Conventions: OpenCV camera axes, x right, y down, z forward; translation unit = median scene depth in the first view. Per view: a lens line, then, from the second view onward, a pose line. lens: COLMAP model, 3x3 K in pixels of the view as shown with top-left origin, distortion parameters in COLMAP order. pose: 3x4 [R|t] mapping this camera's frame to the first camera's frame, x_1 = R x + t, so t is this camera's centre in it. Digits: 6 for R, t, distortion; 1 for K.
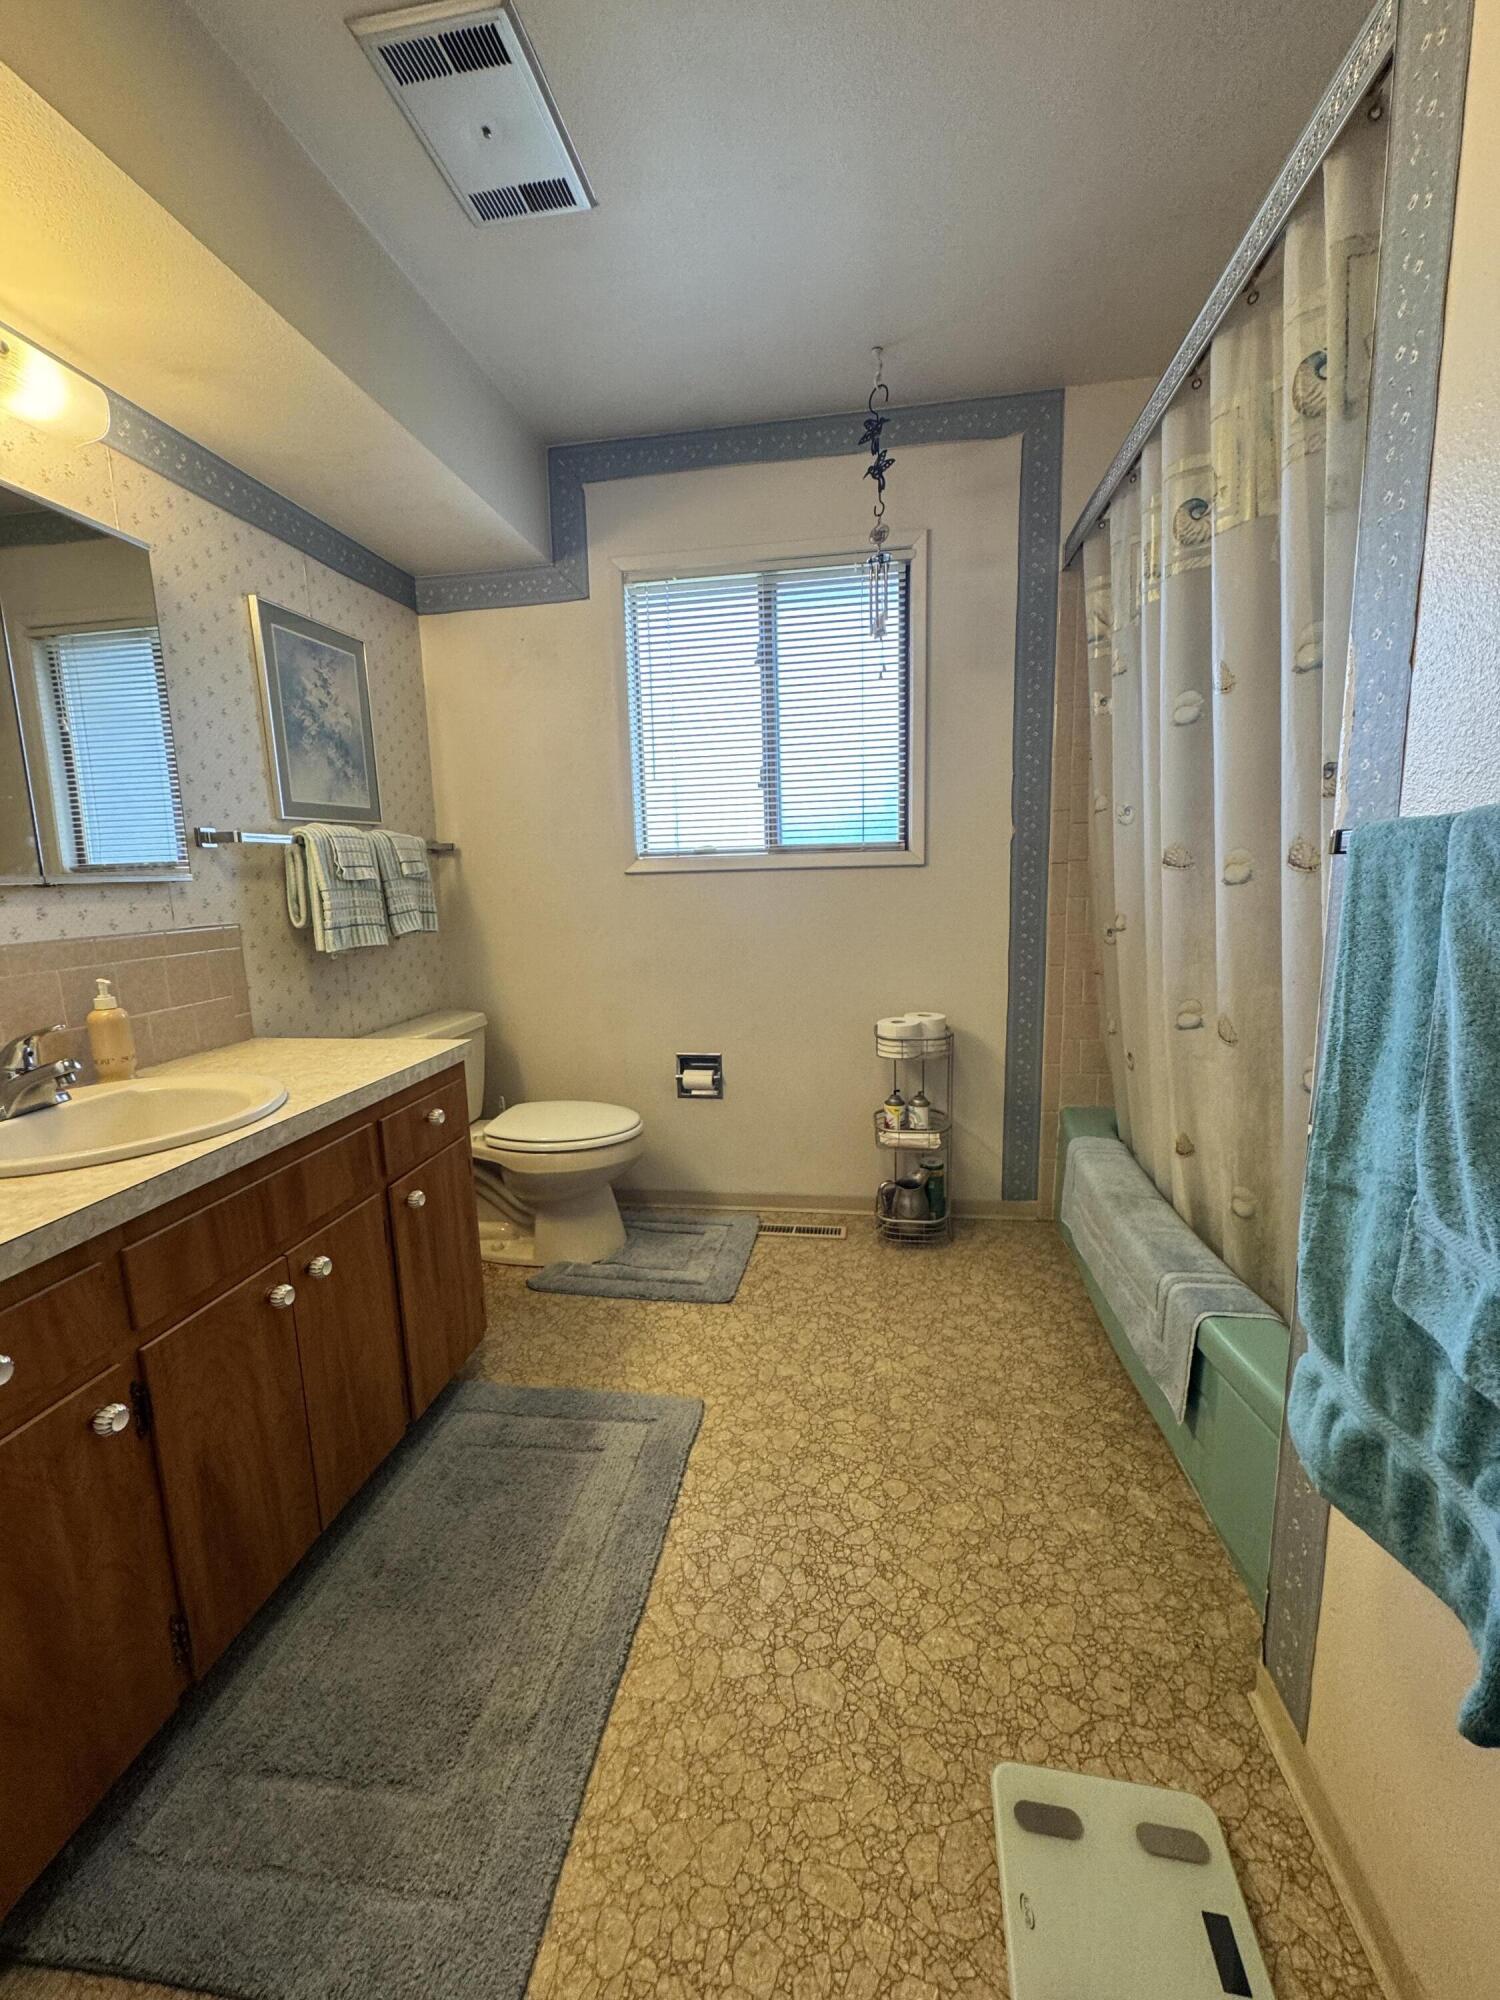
lens RADIAL K [[797.2, 0, 749.5], [0, 797.2, 998.3], [0, 0, 1]] dist [-0.002669, 0.000428]
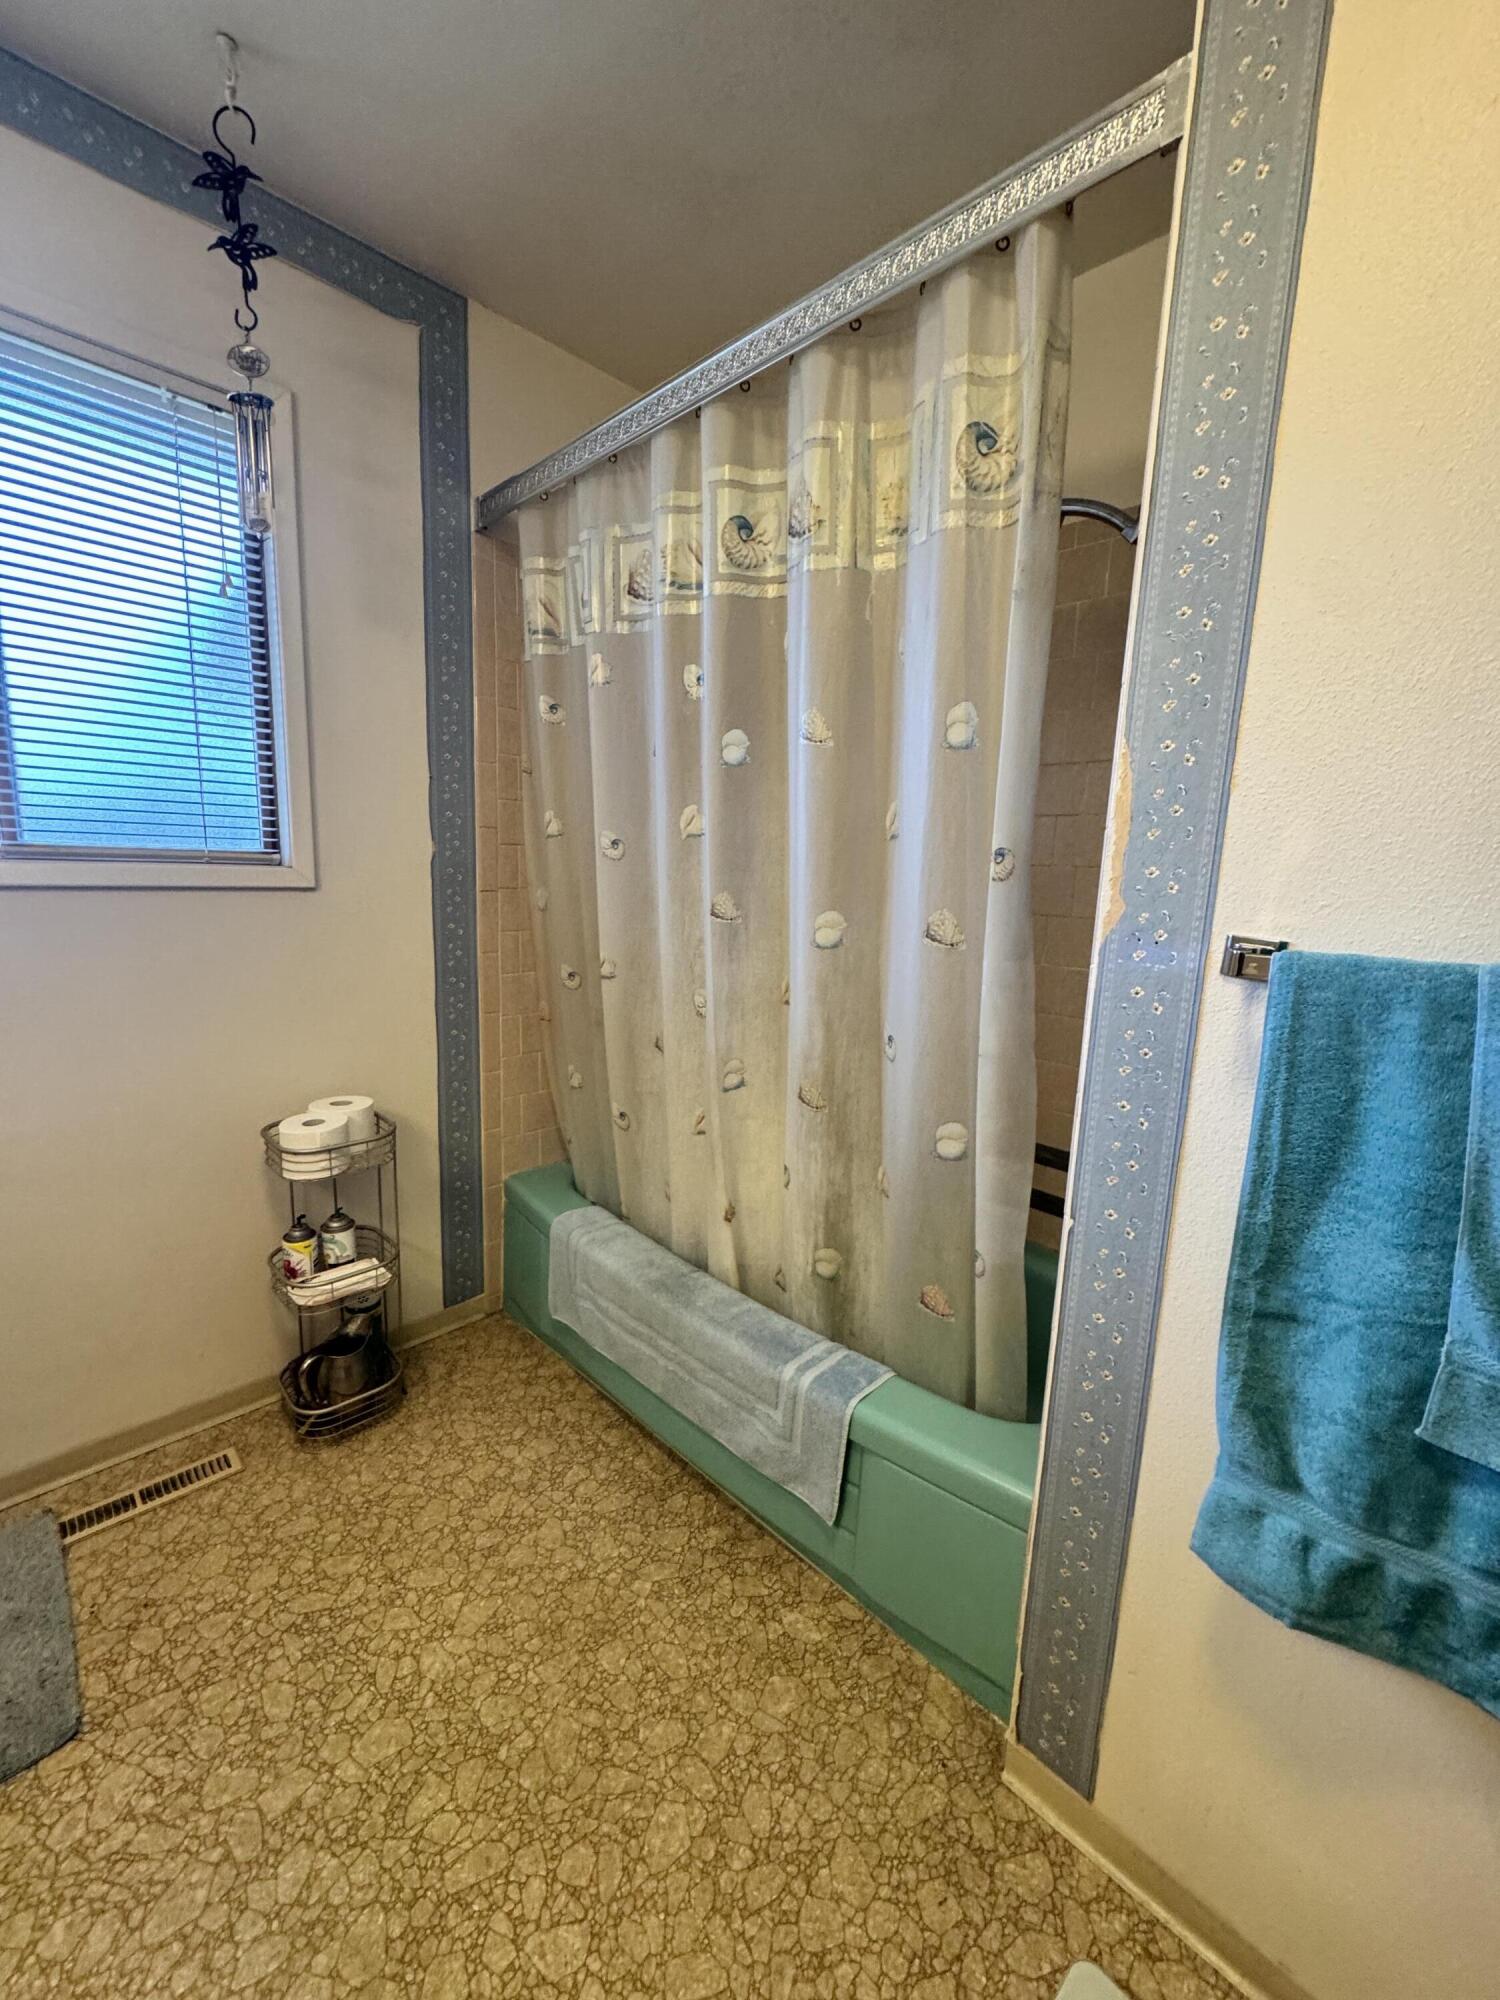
lens RADIAL K [[797.2, 0, 750.8], [0, 797.2, 998.2], [0, 0, 1]] dist [-0.002669, 0.000428]
pose [[0.588369, -0.085853, 0.804022, -0.147469], [0.075827, 0.995824, 0.050844, -0.093206], [-0.805029, 0.031051, 0.592422, 0.339321]]
